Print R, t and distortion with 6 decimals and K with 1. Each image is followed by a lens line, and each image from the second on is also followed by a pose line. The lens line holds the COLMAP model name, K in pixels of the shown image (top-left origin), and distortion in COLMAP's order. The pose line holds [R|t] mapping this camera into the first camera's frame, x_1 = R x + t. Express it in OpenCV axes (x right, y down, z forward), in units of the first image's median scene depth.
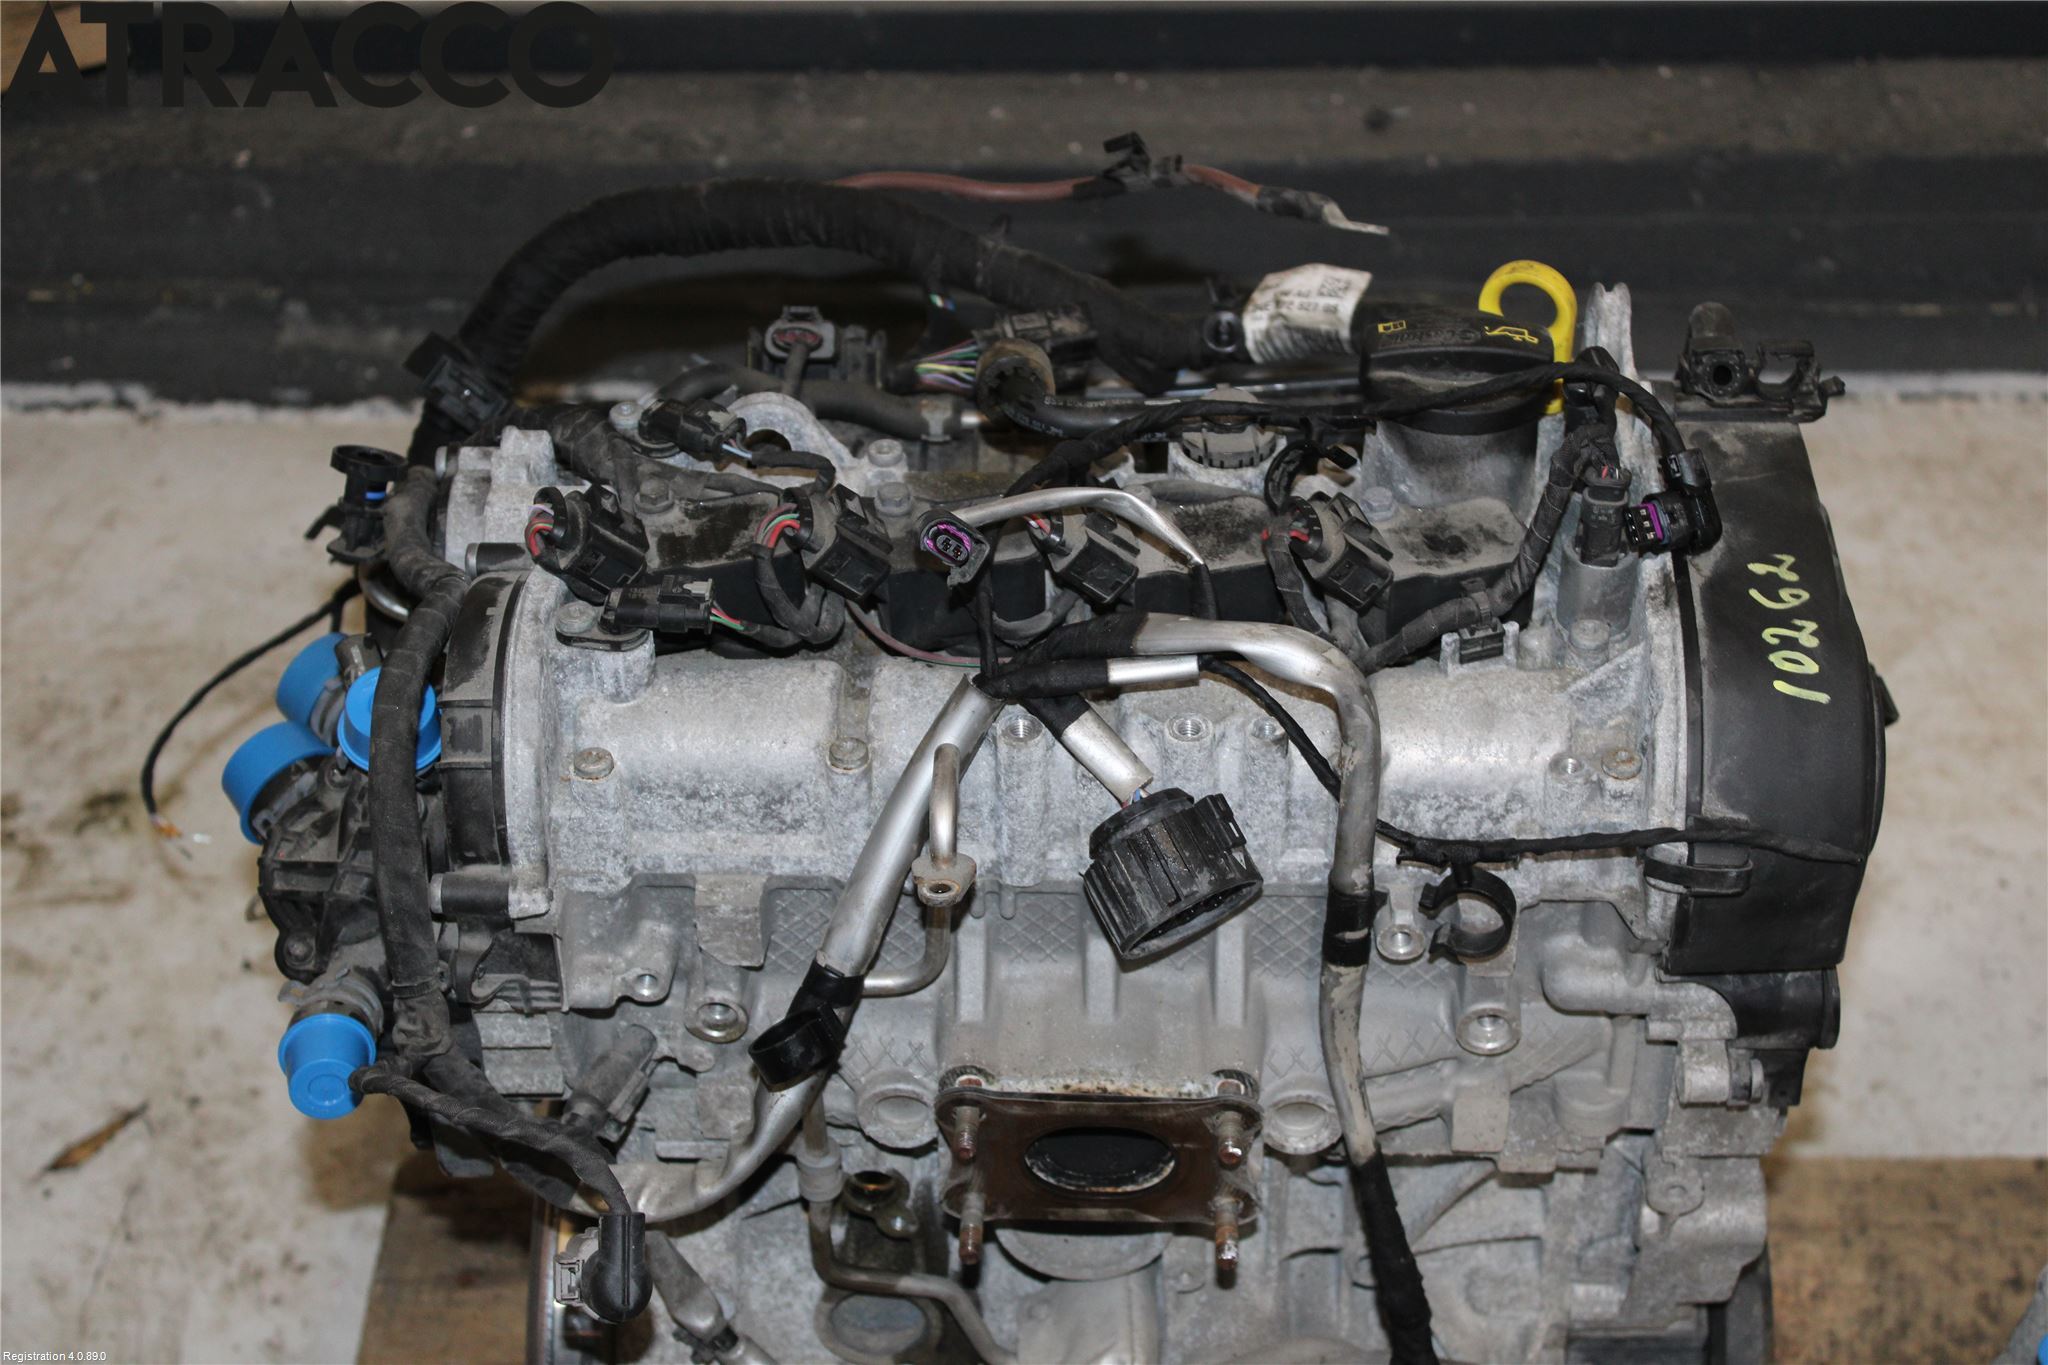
lens RADIAL K [[3480.6, 0, 1024.0], [0, 3480.6, 682.5], [0, 0, 1]] dist [-0.018097, 0.030840]
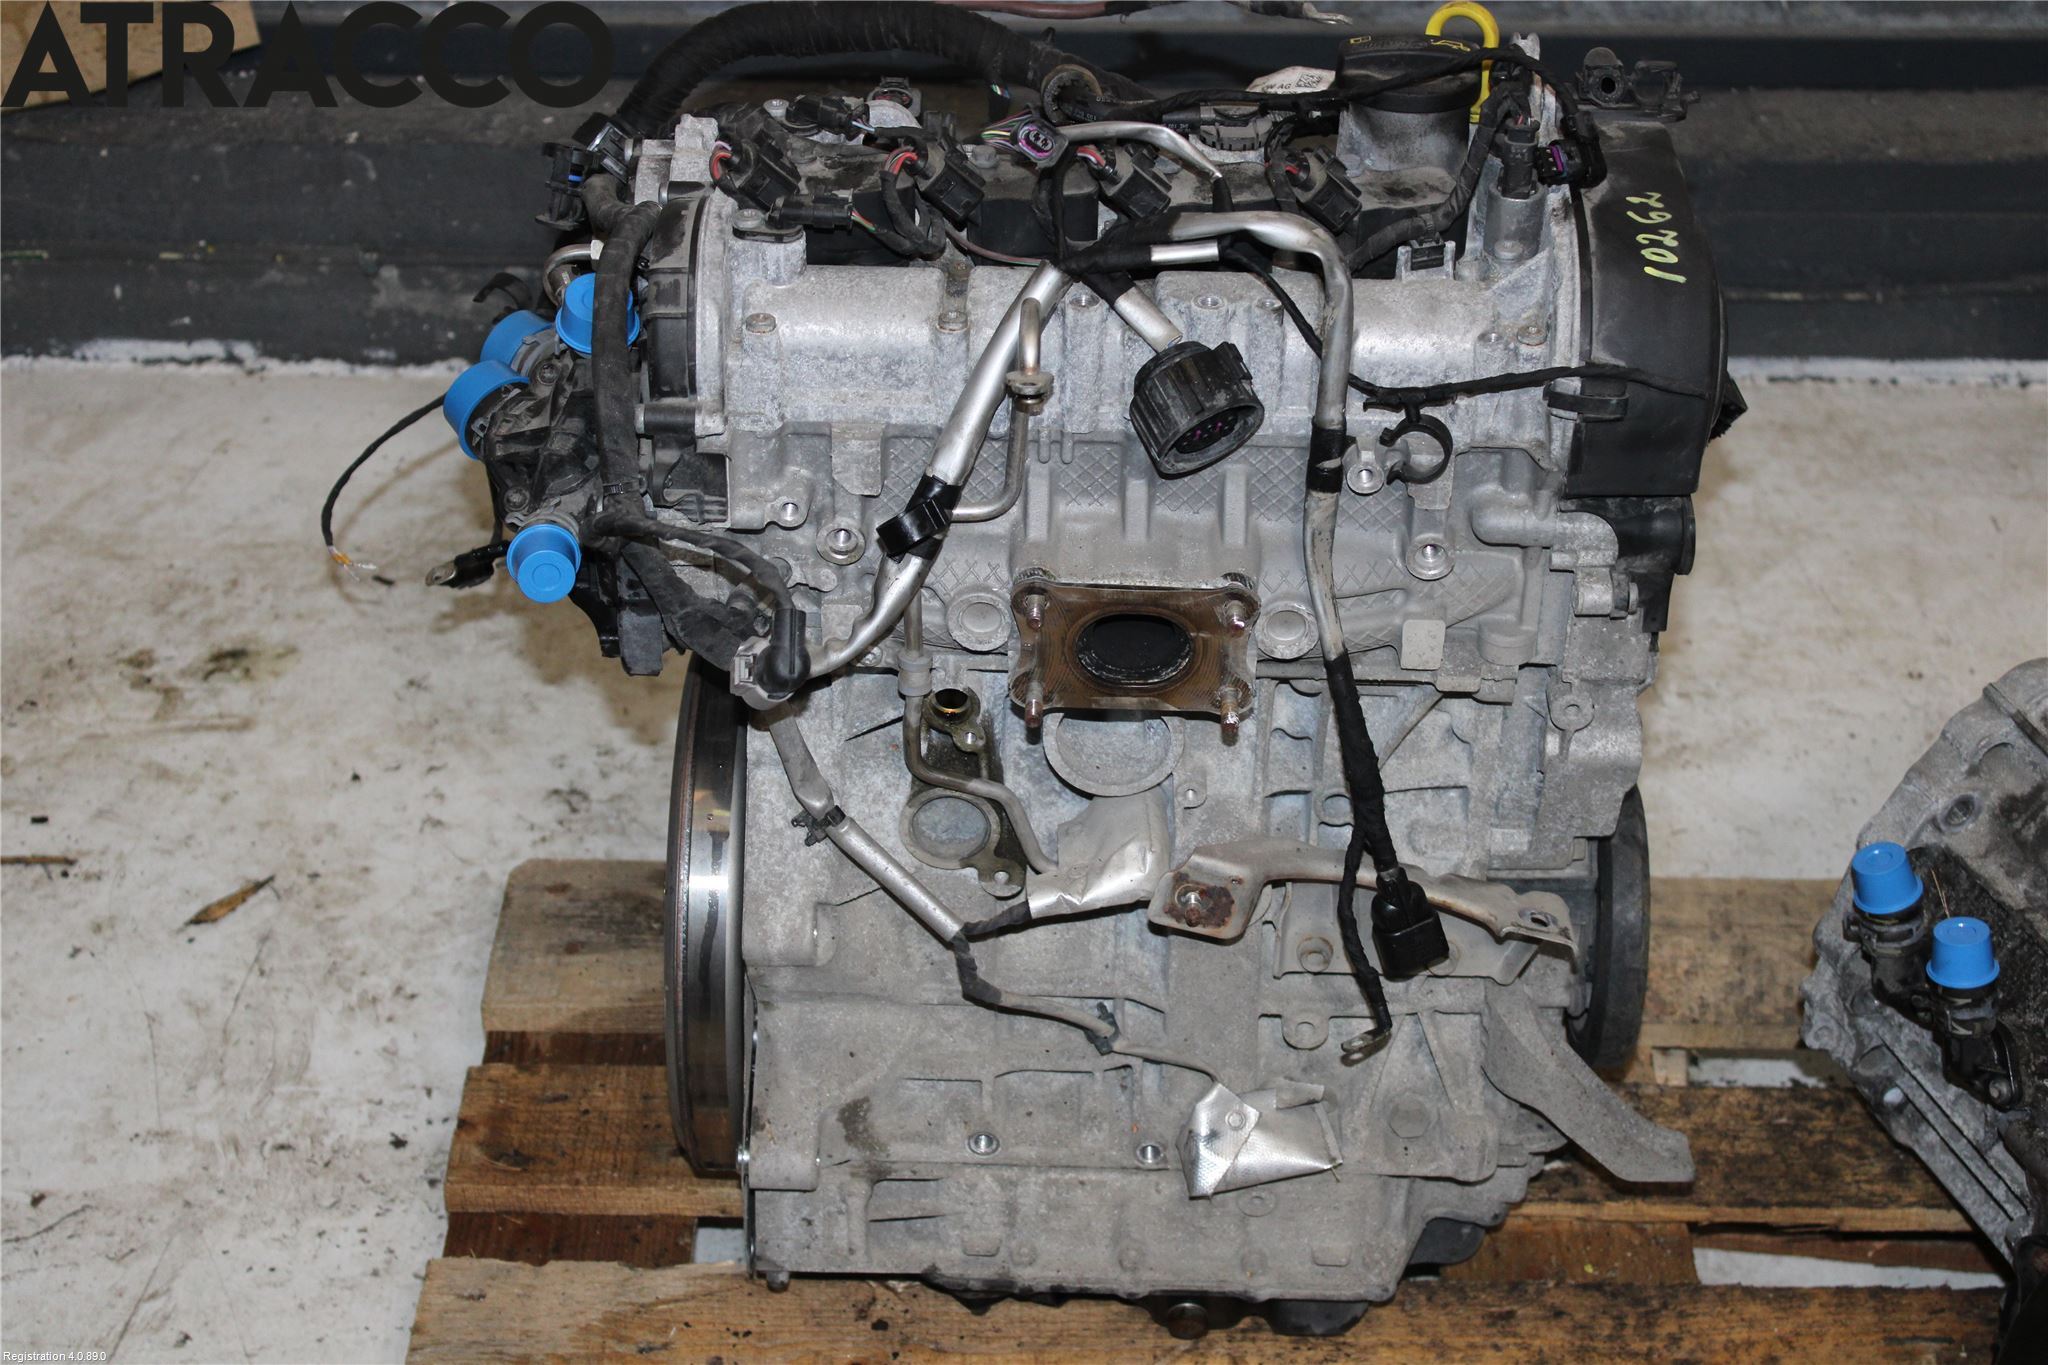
lens RADIAL K [[3480.6, 0, 1024.0], [0, 3480.6, 682.5], [0, 0, 1]] dist [-0.018097, 0.030840]
pose [[0.999508, 0.018865, 0.025058, -0.051652], [-0.016523, 0.995750, -0.090601, 0.266432], [-0.026661, 0.090142, 0.995572, -0.298675]]
